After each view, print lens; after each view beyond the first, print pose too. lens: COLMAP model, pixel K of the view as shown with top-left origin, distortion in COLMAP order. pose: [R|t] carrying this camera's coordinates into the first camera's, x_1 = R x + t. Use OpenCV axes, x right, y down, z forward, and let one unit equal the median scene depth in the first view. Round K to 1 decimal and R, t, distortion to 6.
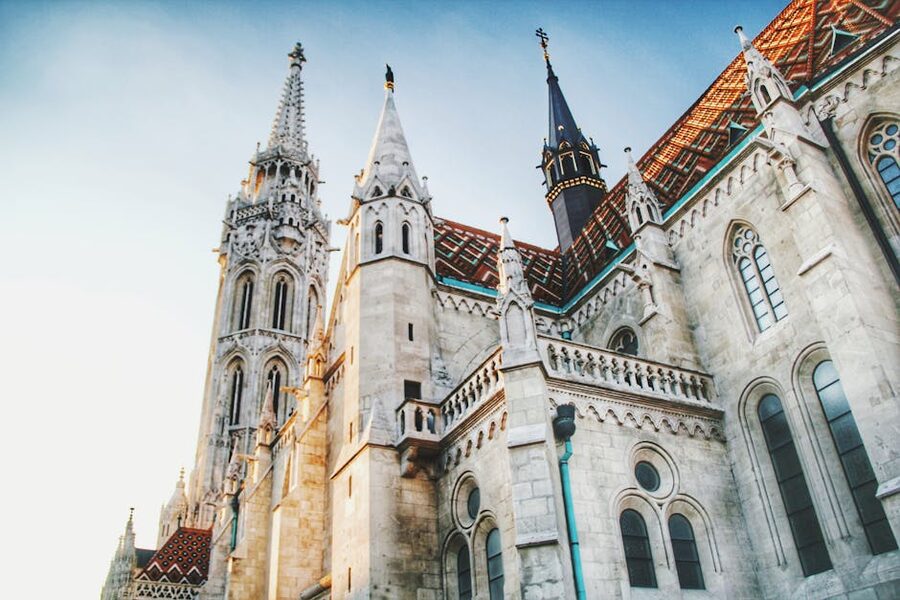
lens RADIAL K [[743.7, 0, 450.0], [0, 743.7, 300.0], [0, 0, 1]] dist [-0.172721, 0.167573]
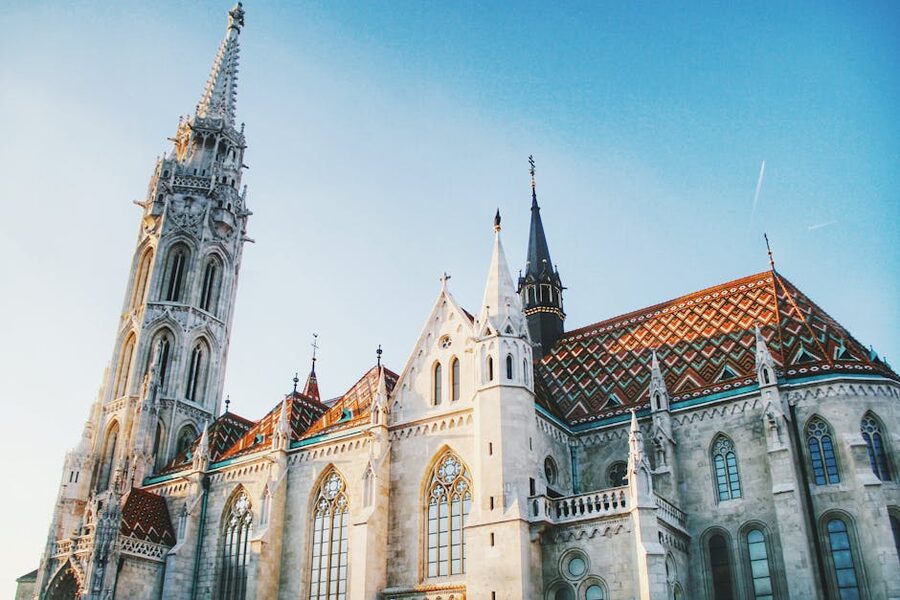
lens RADIAL K [[753.5, 0, 450.9], [0, 753.5, 381.4], [0, 0, 1]] dist [-0.089679, 0.012344]
pose [[0.867042, 0.251825, 0.429910, -0.407273], [-0.314545, 0.945837, 0.080338, -0.068908], [-0.386393, -0.204882, 0.899290, -0.141671]]
